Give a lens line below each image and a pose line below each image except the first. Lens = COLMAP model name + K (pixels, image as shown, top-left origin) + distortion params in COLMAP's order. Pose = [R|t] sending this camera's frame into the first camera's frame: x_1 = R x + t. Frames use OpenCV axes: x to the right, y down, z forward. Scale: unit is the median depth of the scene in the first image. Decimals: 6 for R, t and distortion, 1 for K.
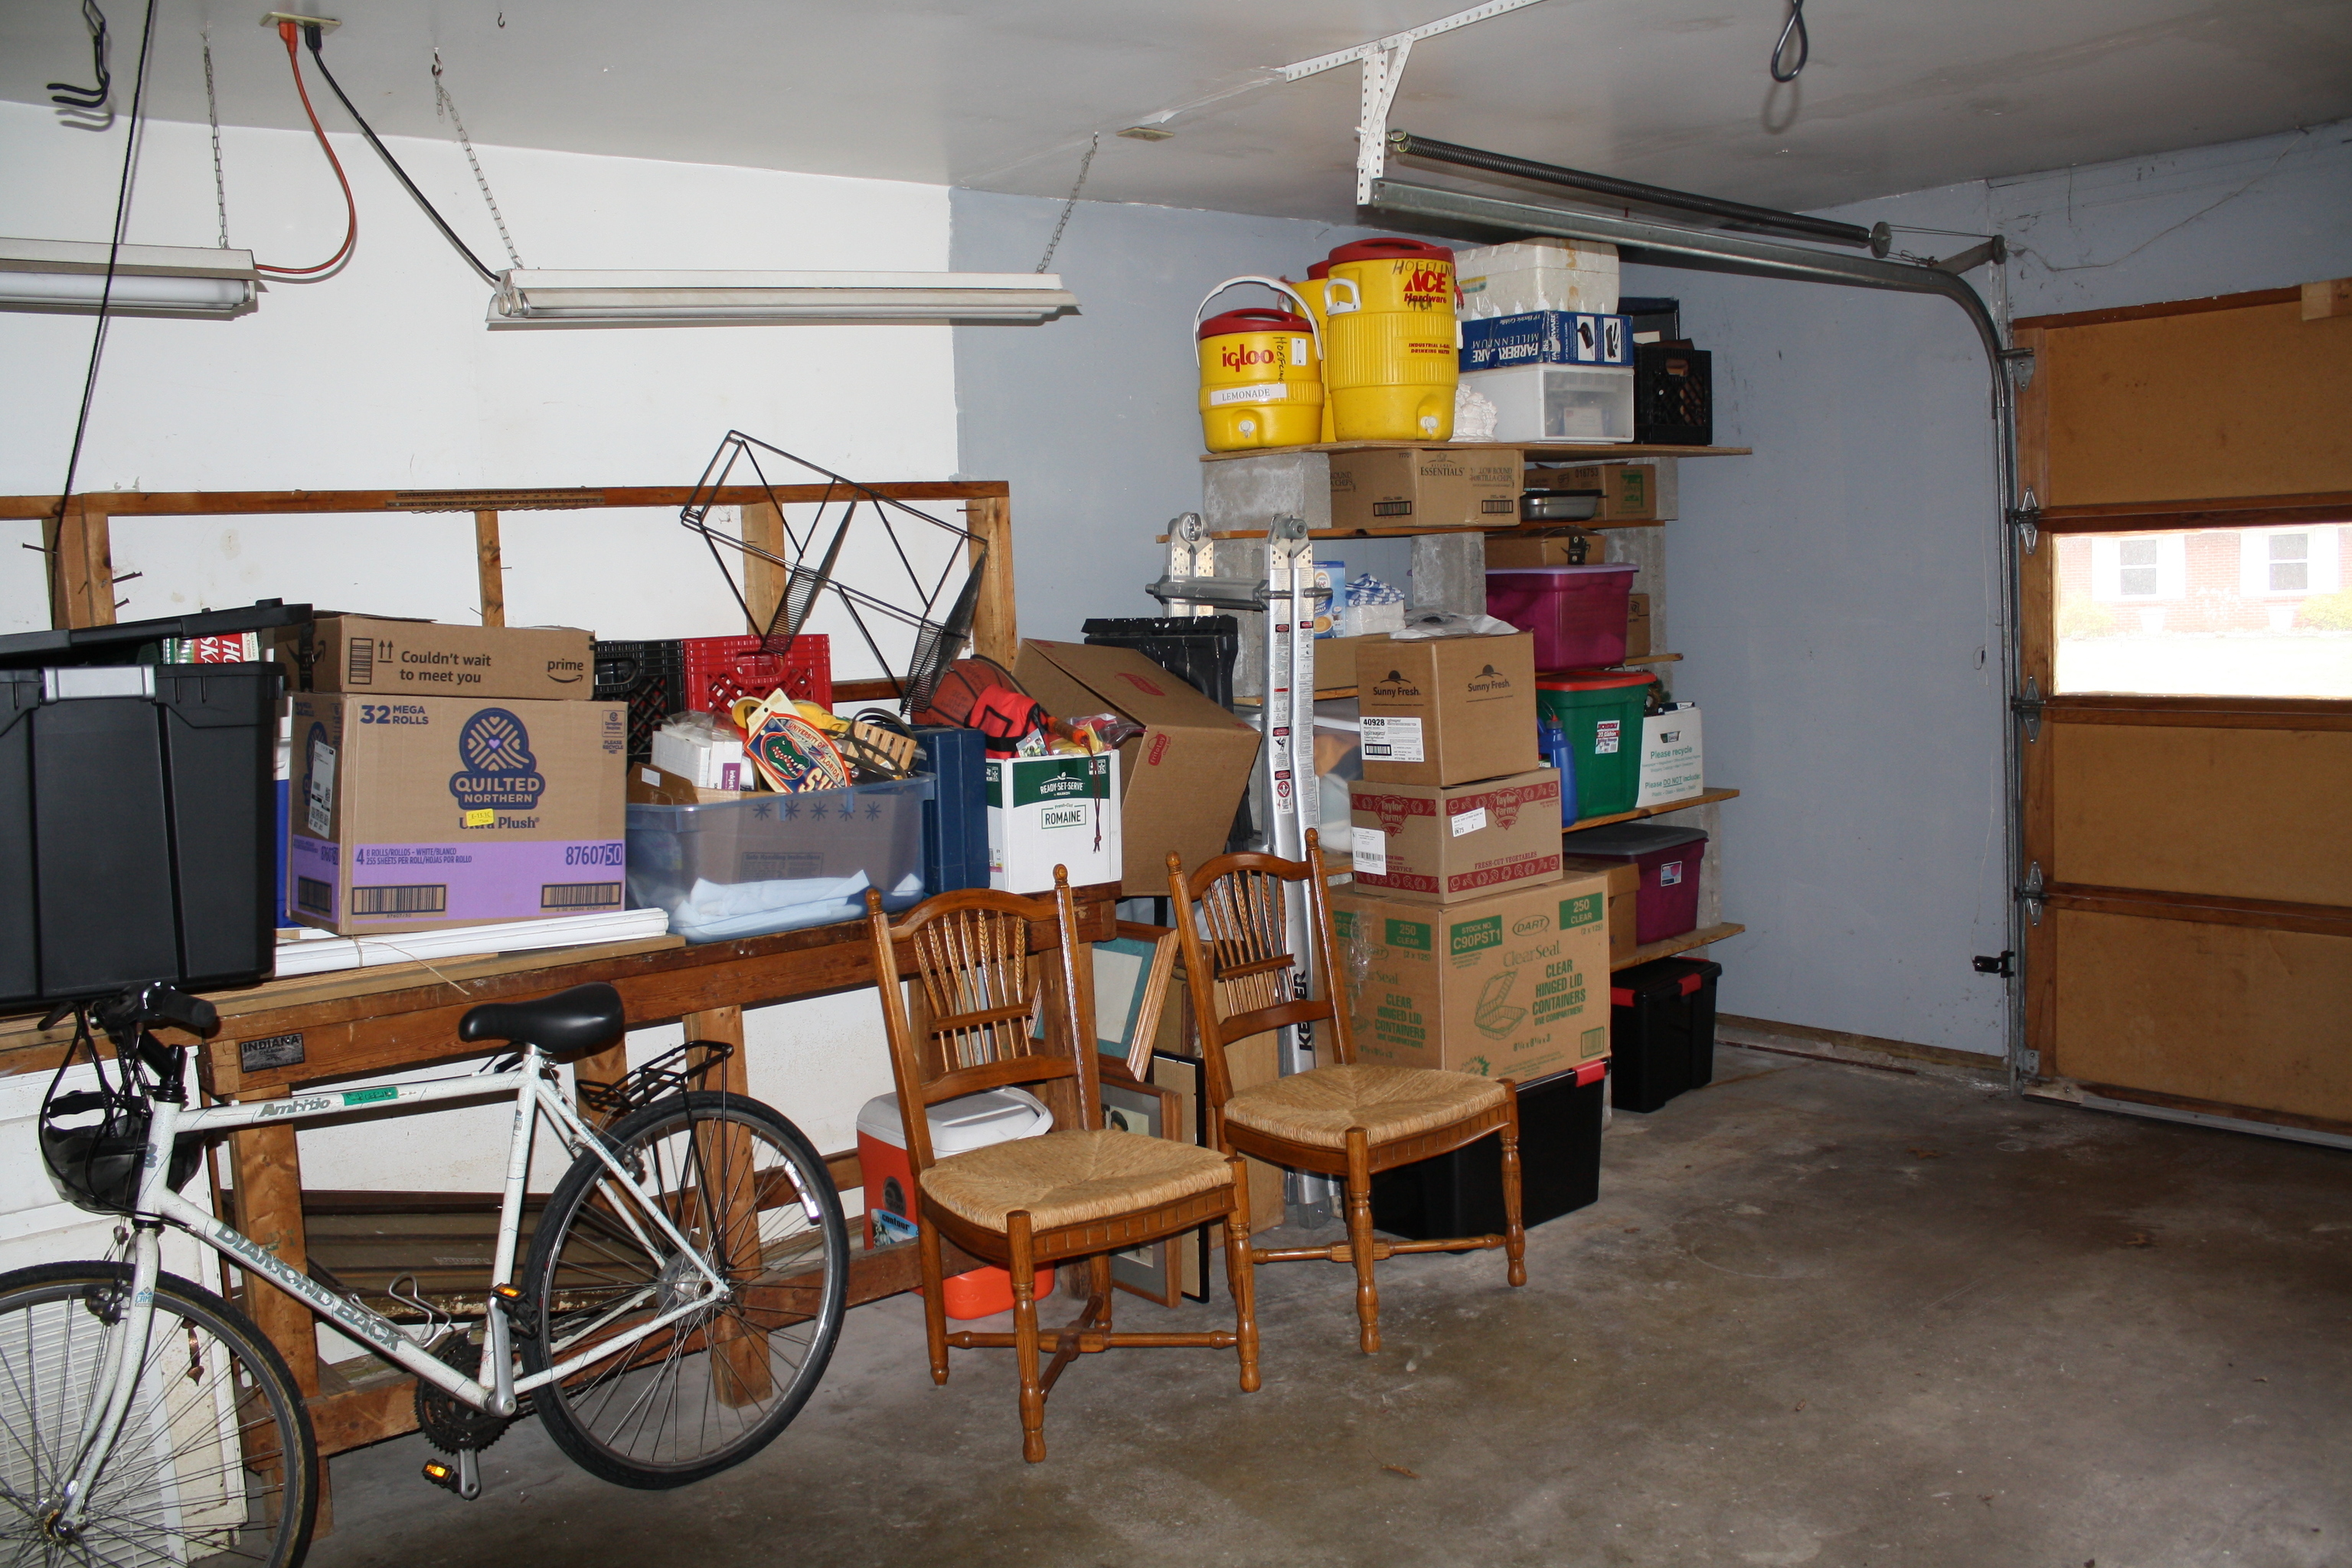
lens RADIAL K [[1987.5, 0, 1179.1], [0, 1987.5, 784.7], [0, 0, 1]] dist [-0.160629, 0.135041]
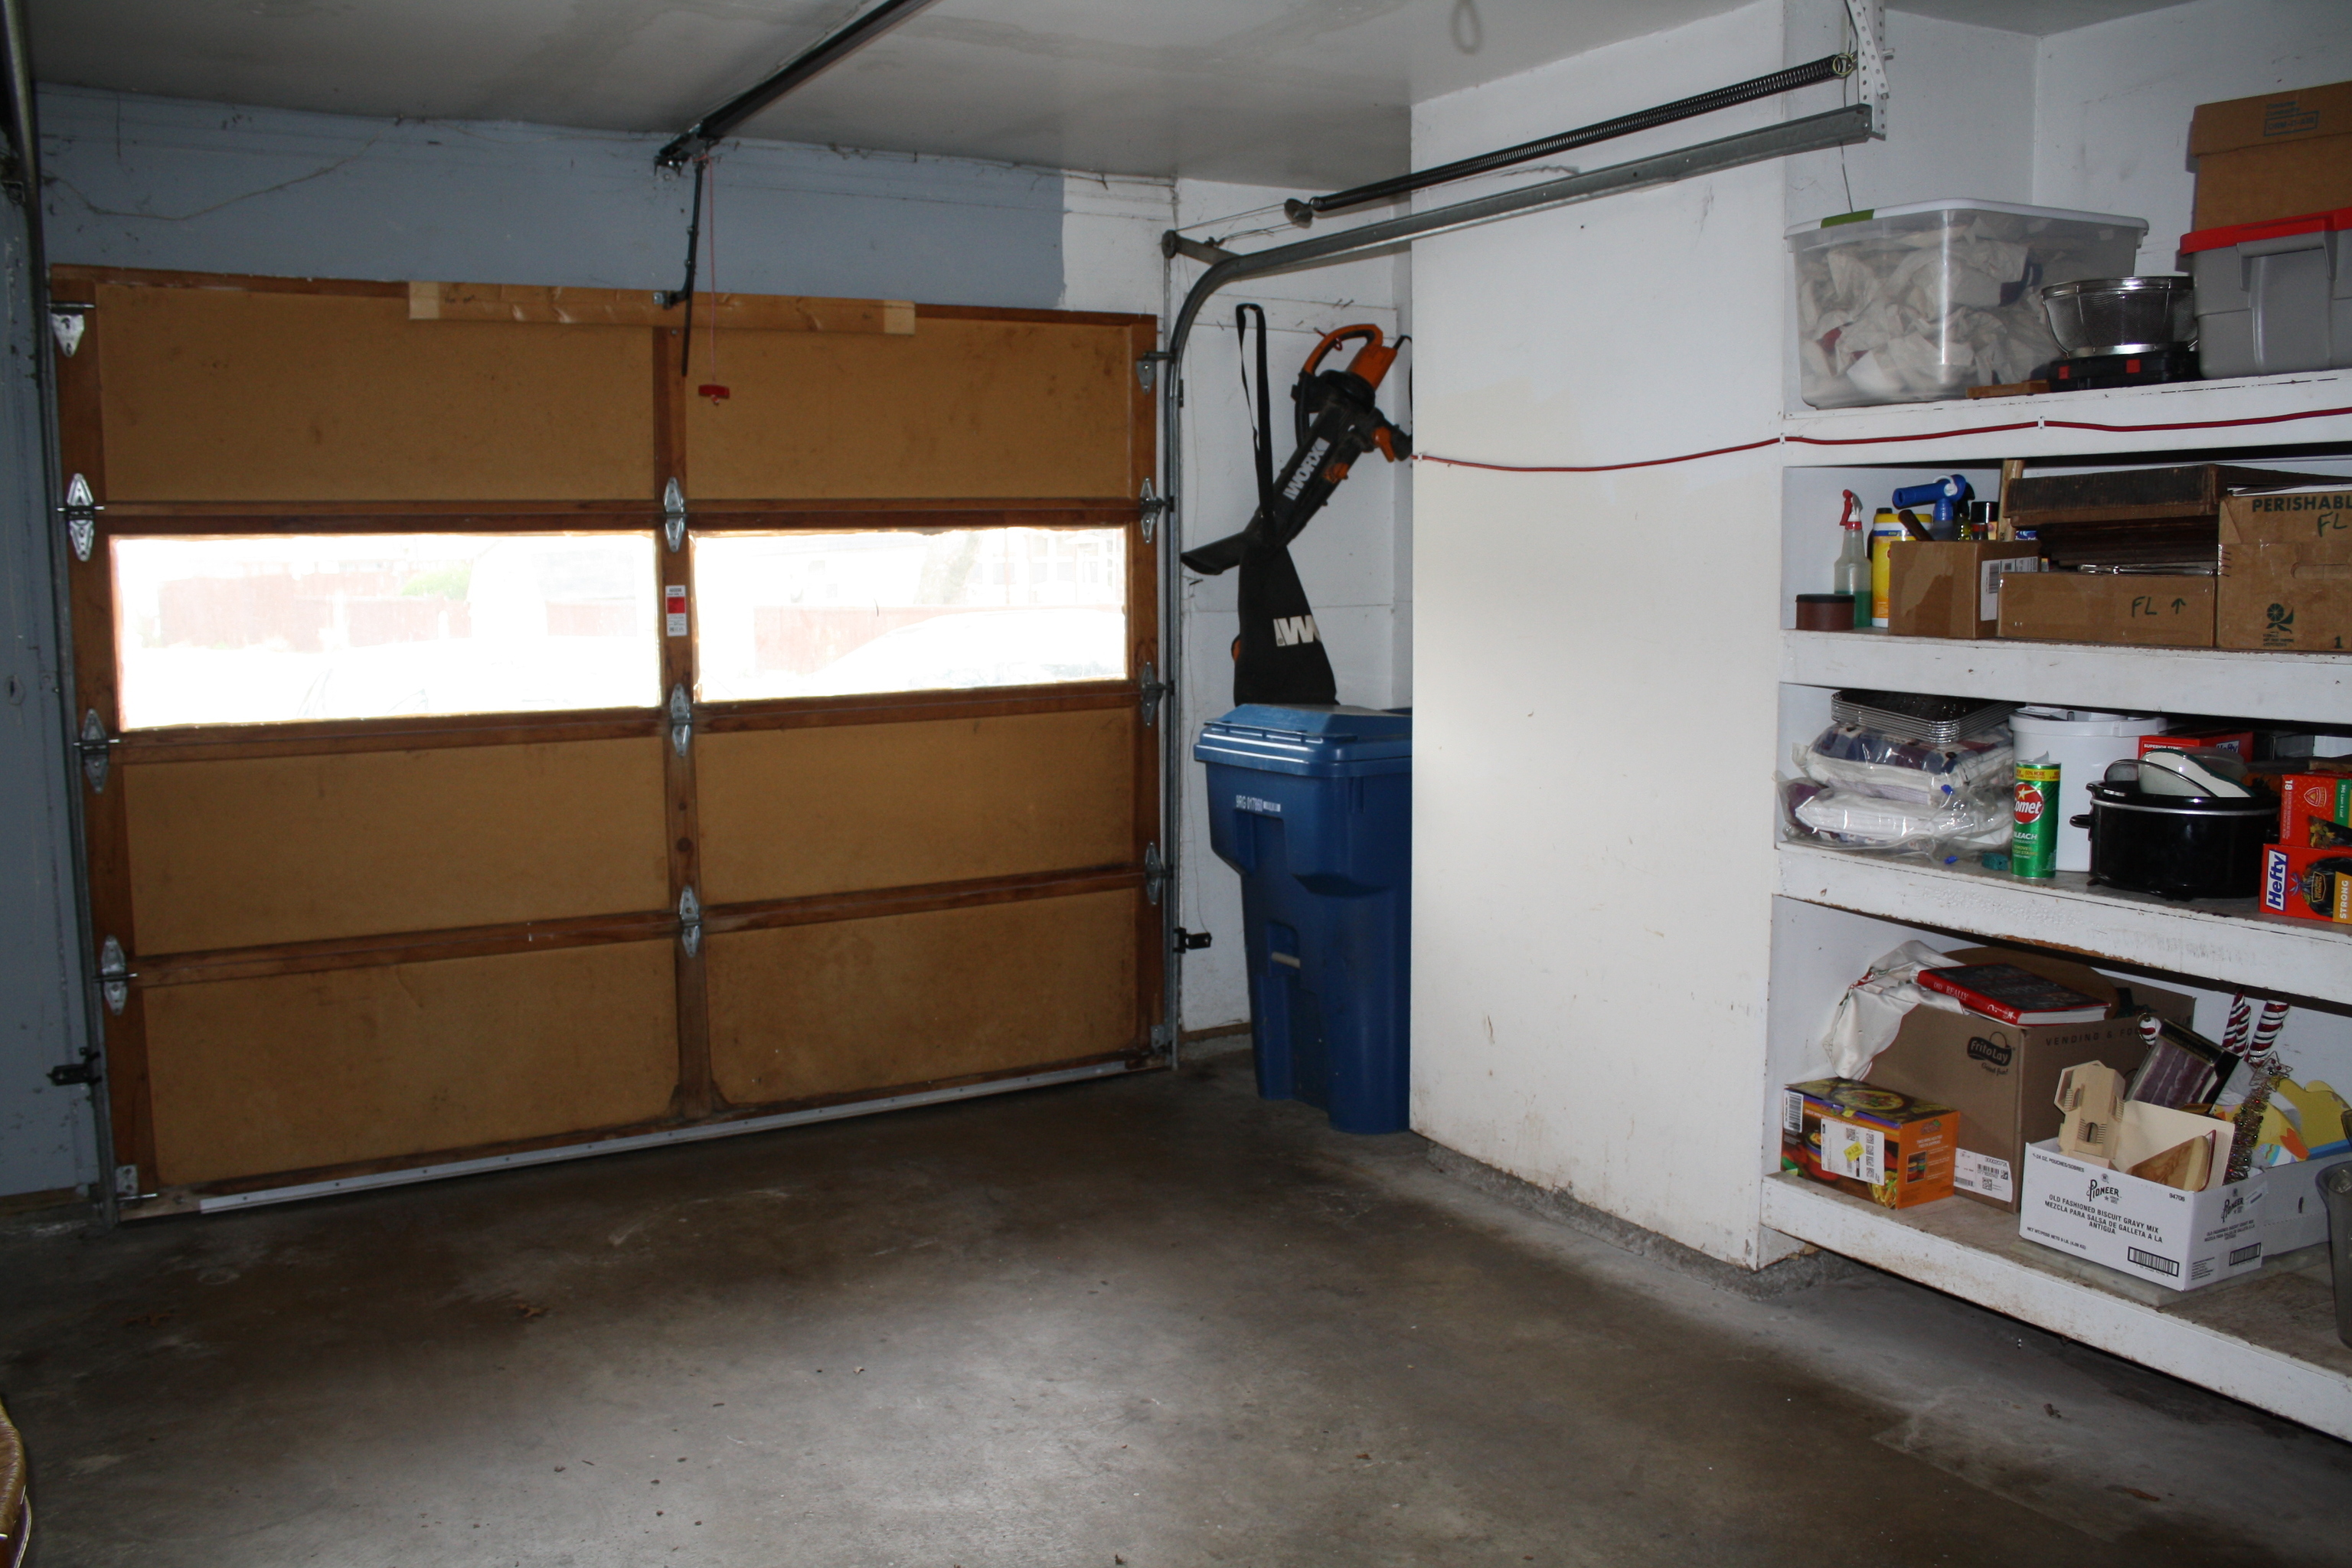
lens RADIAL K [[1987.5, 0, 1180.3], [0, 1987.5, 785.7], [0, 0, 1]] dist [-0.160629, 0.135041]
pose [[0.171720, -0.073022, 0.982436, -0.285688], [0.093213, 0.993979, 0.057587, -0.029691], [-0.980726, 0.081687, 0.177492, 0.436610]]
